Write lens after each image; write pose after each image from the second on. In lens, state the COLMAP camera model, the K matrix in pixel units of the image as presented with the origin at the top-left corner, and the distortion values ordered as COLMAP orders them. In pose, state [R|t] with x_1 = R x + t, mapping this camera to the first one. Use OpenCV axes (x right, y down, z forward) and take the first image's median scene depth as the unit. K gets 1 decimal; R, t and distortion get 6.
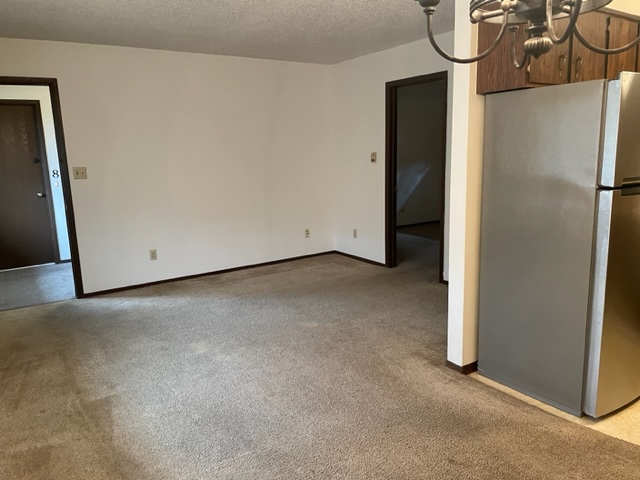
lens RADIAL K [[480.0, 0, 319.1], [0, 480.0, 237.2], [0, 0, 1]] dist [0.000138, -0.031790]
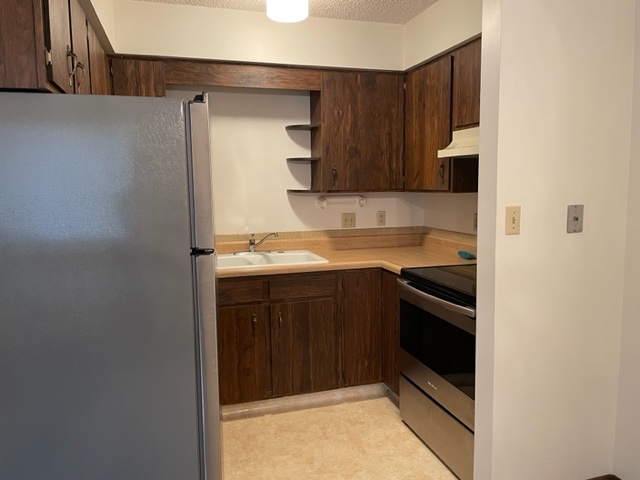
lens RADIAL K [[480.0, 0, 321.3], [0, 480.0, 241.9], [0, 0, 1]] dist [0.000138, -0.031790]
pose [[0.263156, -0.114822, 0.957896, -0.021589], [0.226434, 0.972508, 0.054367, -0.101529], [-0.937804, 0.202593, 0.281921, 0.572093]]
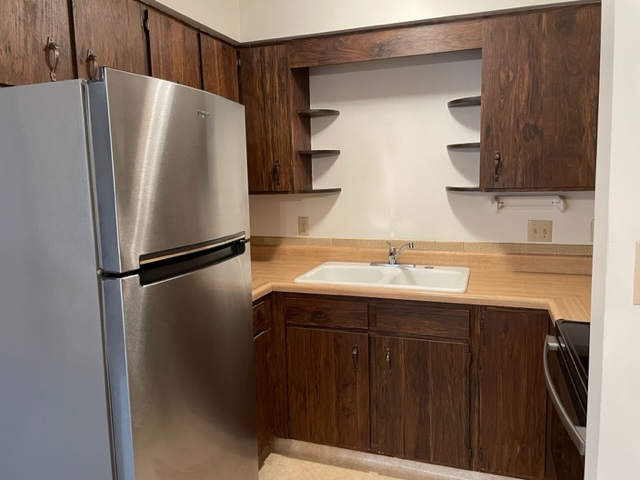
lens RADIAL K [[480.0, 0, 317.8], [0, 480.0, 235.8], [0, 0, 1]] dist [0.000138, -0.031790]
pose [[0.797304, -0.083543, 0.597768, 0.396128], [0.151618, 0.986341, -0.064378, -0.066283], [-0.584224, 0.141961, 0.799080, 0.378258]]
